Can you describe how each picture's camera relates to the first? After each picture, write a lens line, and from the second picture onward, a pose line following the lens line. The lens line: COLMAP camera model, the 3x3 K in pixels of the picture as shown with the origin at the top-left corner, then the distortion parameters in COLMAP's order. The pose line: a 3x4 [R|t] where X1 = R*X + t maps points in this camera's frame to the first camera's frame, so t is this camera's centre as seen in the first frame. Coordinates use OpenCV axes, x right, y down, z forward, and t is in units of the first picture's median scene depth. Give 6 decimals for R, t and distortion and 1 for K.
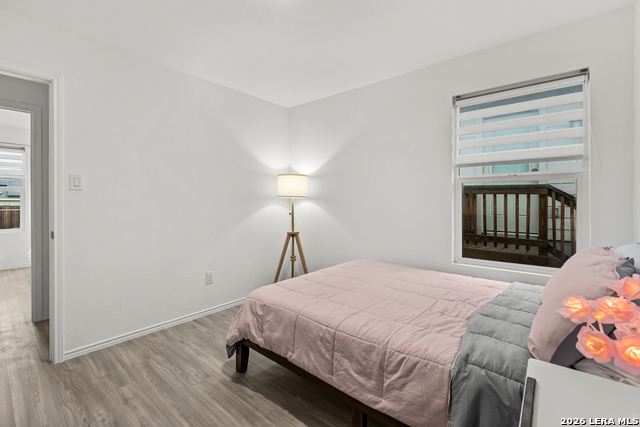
lens RADIAL K [[287.9, 0, 311.6], [0, 287.9, 200.2], [0, 0, 1]] dist [0.003446, 0.000299]
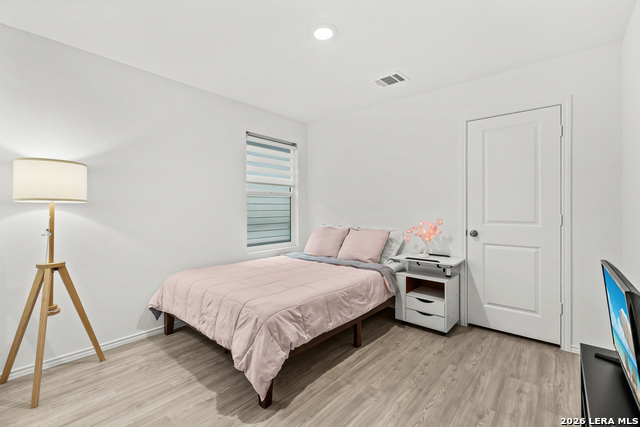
lens RADIAL K [[287.4, 0, 317.0], [0, 287.4, 207.2], [0, 0, 1]] dist [0.002143, 0.000497]
pose [[-0.010010, 0.005091, 0.999937, -1.246776], [-0.003626, 0.999980, -0.005128, 0.005254], [-0.999943, -0.003677, -0.009992, 0.965179]]
